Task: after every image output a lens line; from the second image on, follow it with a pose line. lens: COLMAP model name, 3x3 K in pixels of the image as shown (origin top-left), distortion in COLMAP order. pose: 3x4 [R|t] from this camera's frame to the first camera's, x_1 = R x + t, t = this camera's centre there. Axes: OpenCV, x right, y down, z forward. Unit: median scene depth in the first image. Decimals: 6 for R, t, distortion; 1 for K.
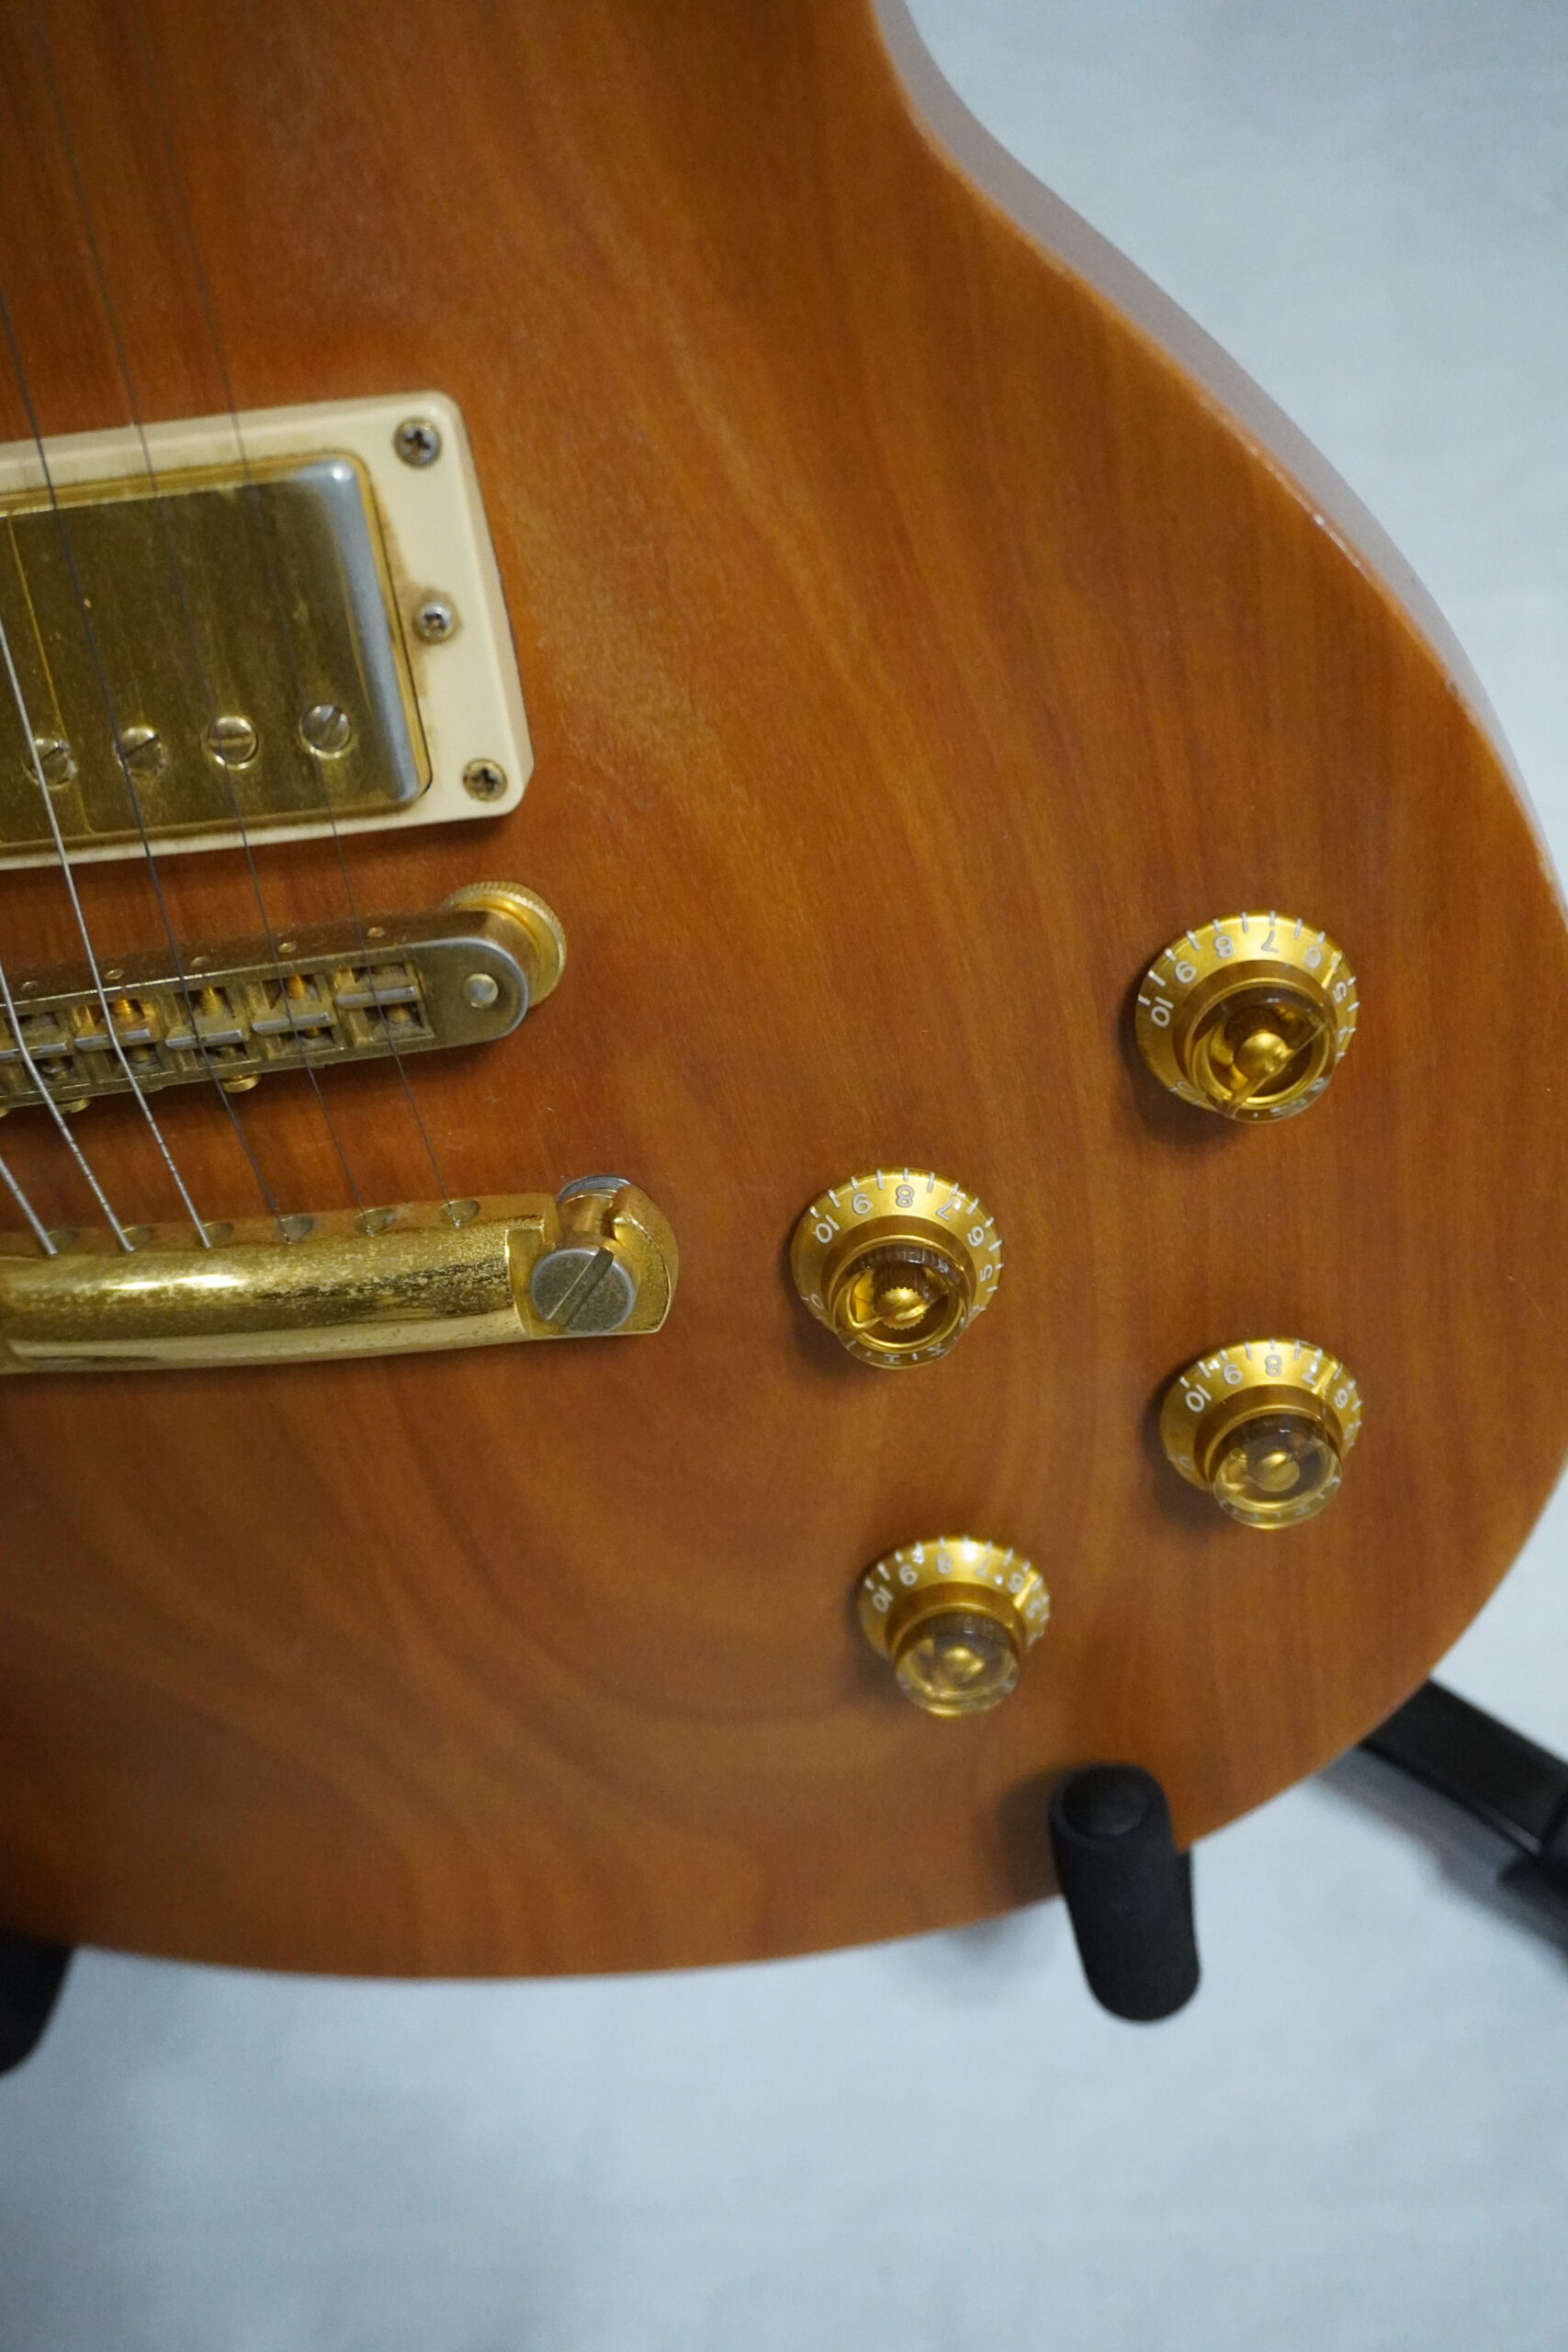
lens RADIAL K [[2644.3, 0, 784.0], [0, 2644.3, 1176.0], [0, 0, 1]] dist [0.004237, 0.030644]
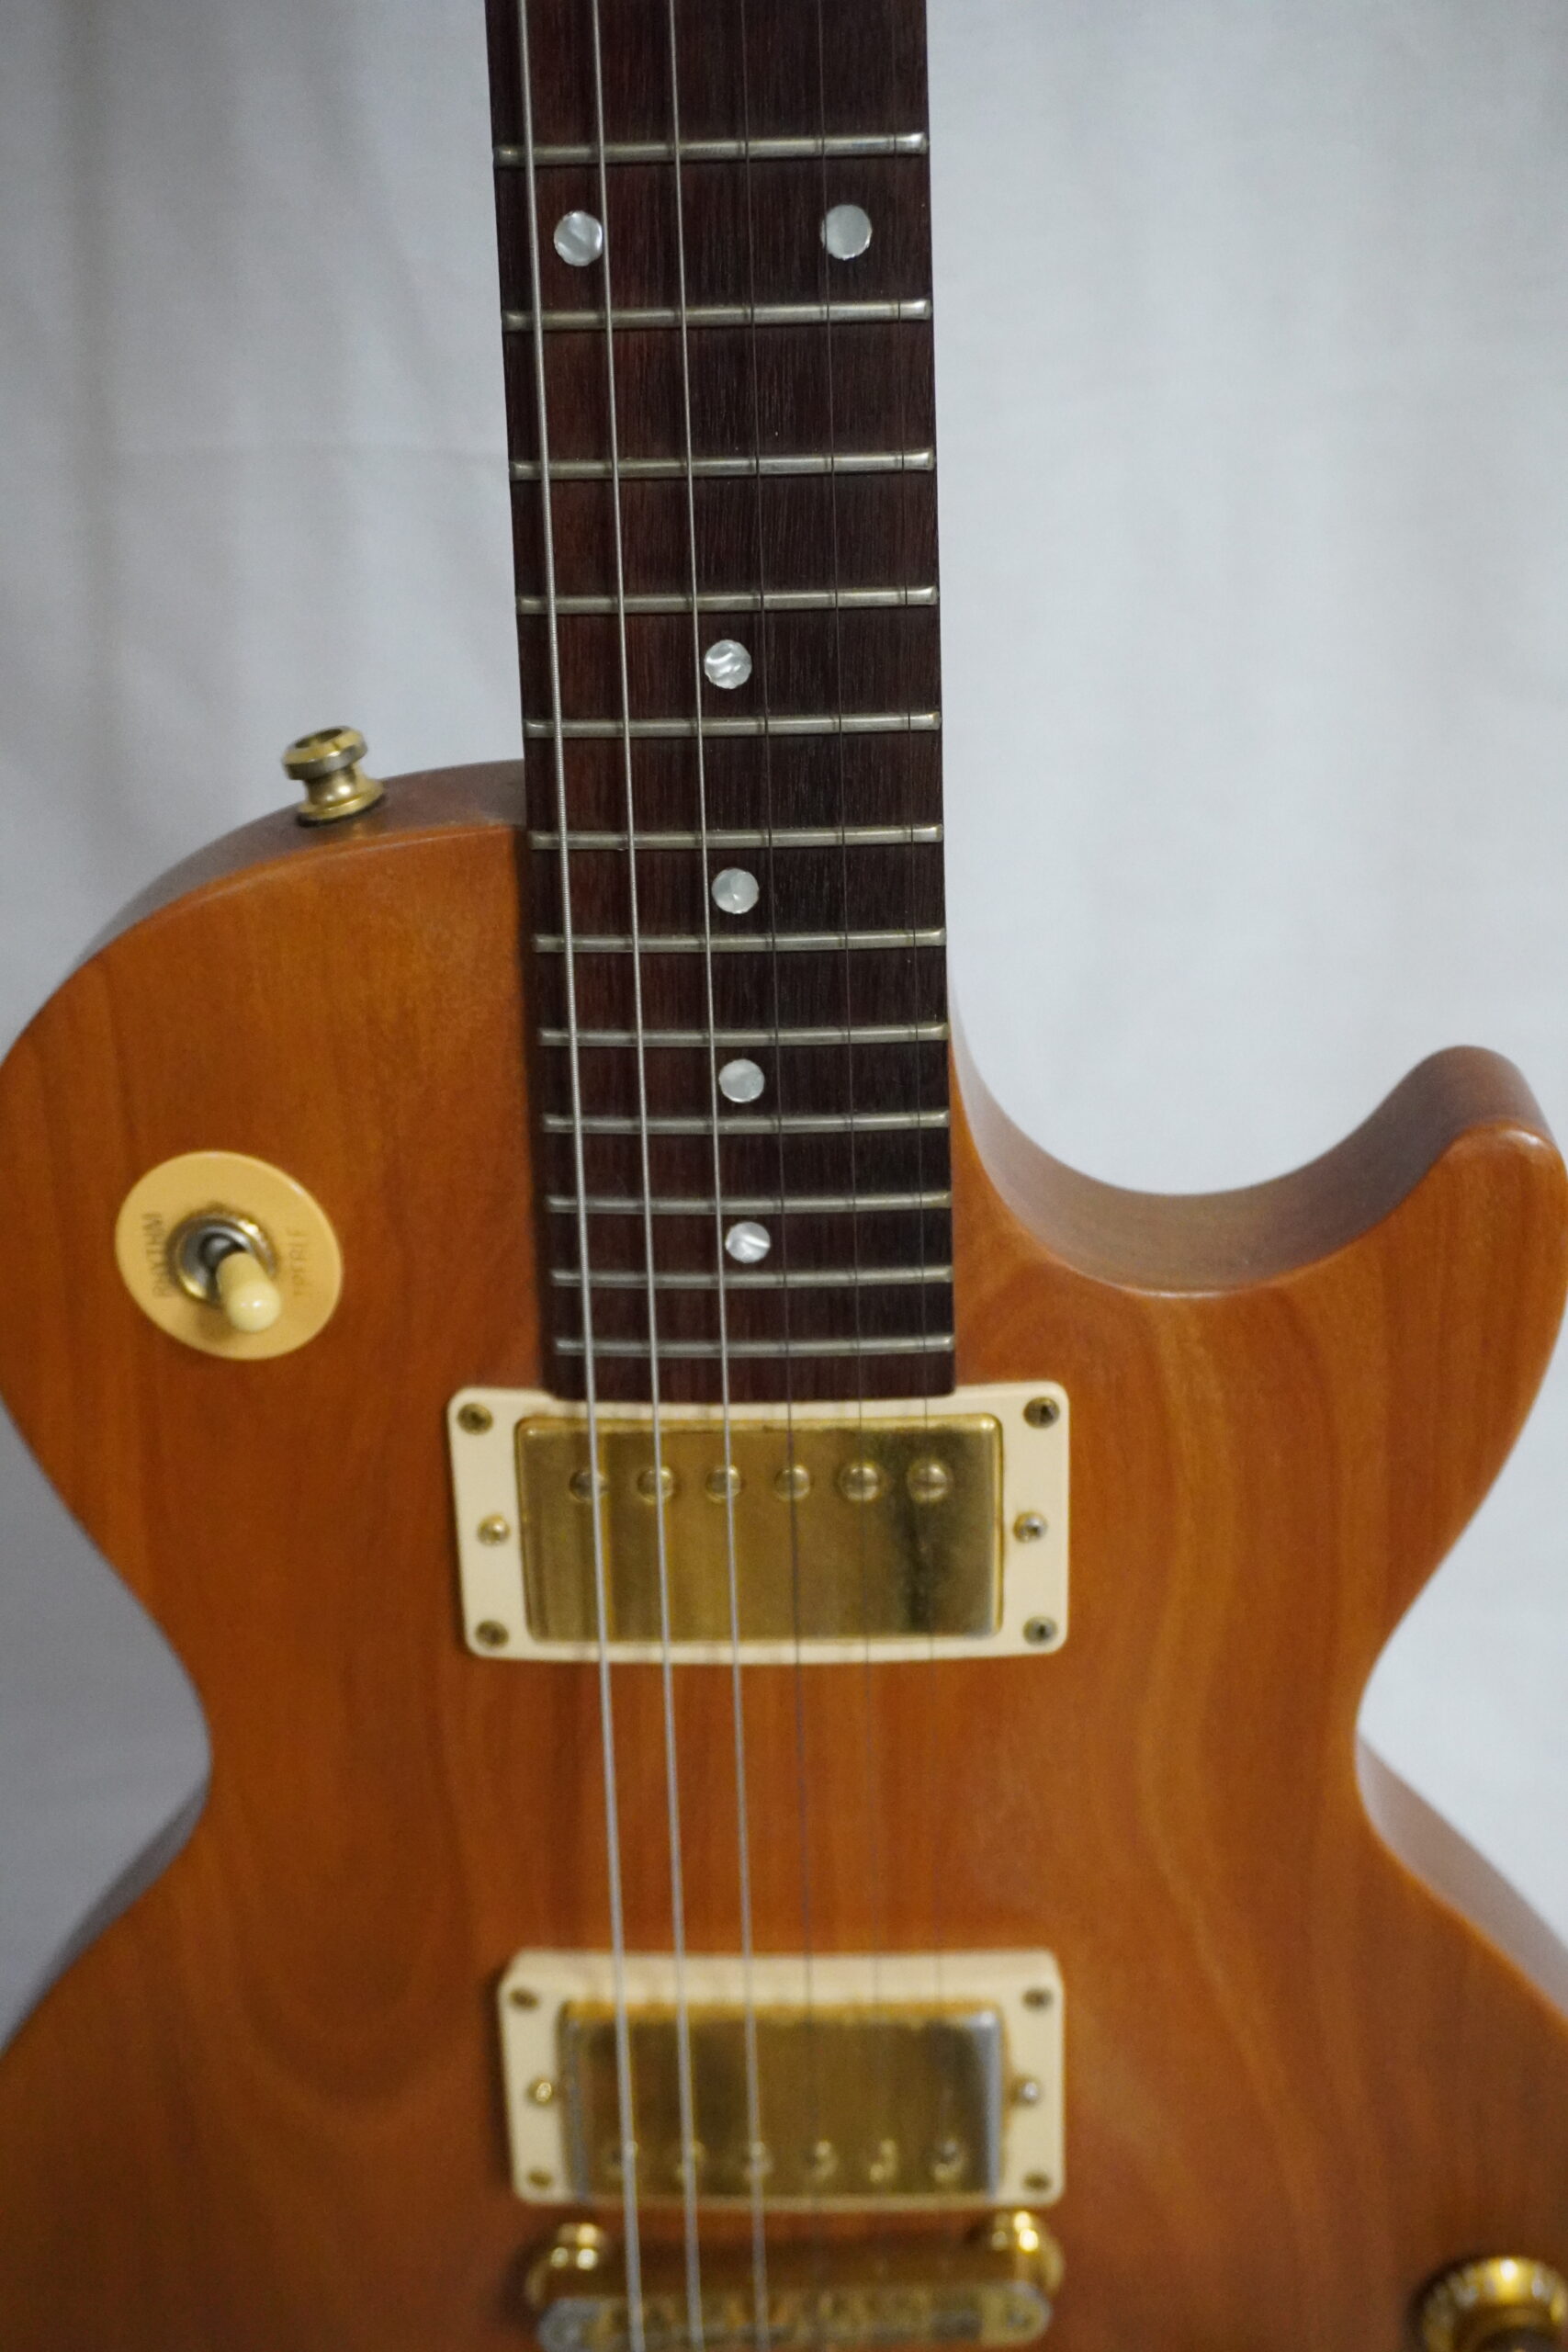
lens RADIAL K [[2644.3, 0, 784.0], [0, 2644.3, 1176.0], [0, 0, 1]] dist [0.004237, 0.030644]
pose [[0.992206, 0.083875, 0.092158, -0.424991], [-0.074405, 0.992020, -0.101782, -0.531369], [-0.099959, 0.094131, 0.990529, -0.504923]]
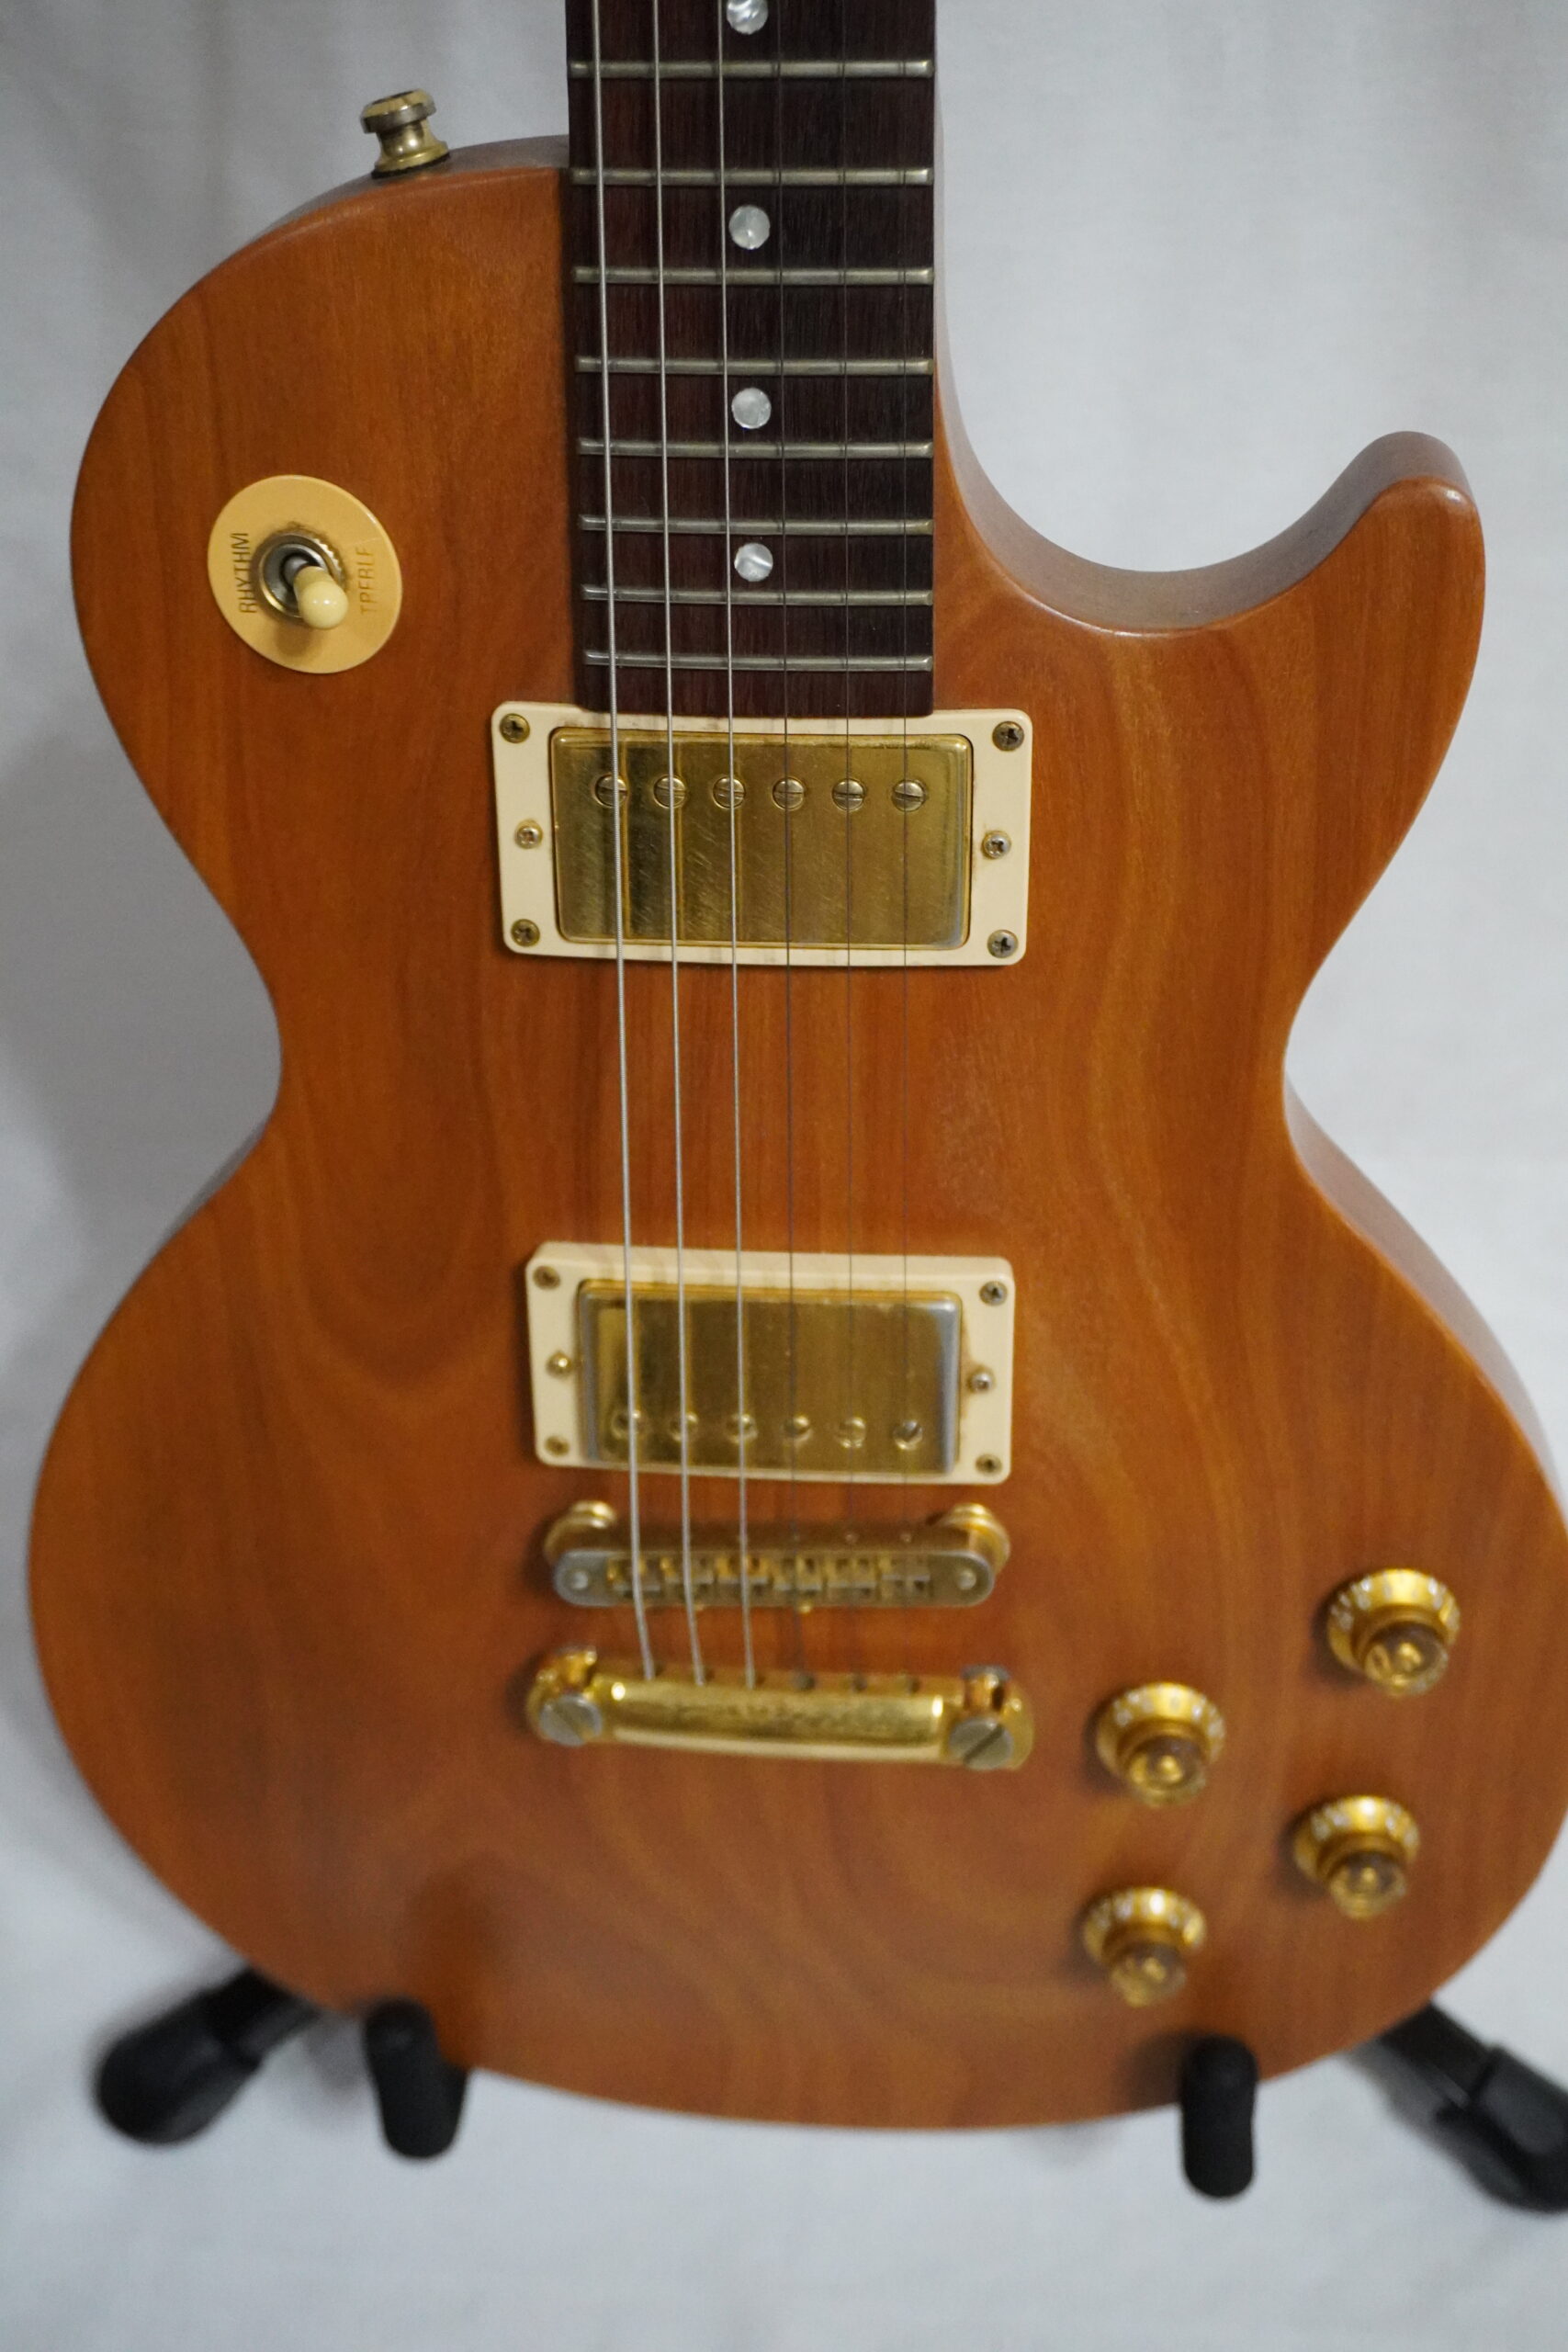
lens RADIAL K [[2644.3, 0, 784.0], [0, 2644.3, 1176.0], [0, 0, 1]] dist [0.004237, 0.030644]
pose [[0.991227, 0.117715, 0.060094, -0.356393], [-0.116903, 0.993000, -0.016869, -0.280739], [-0.061660, 0.009696, 0.998050, -0.682938]]
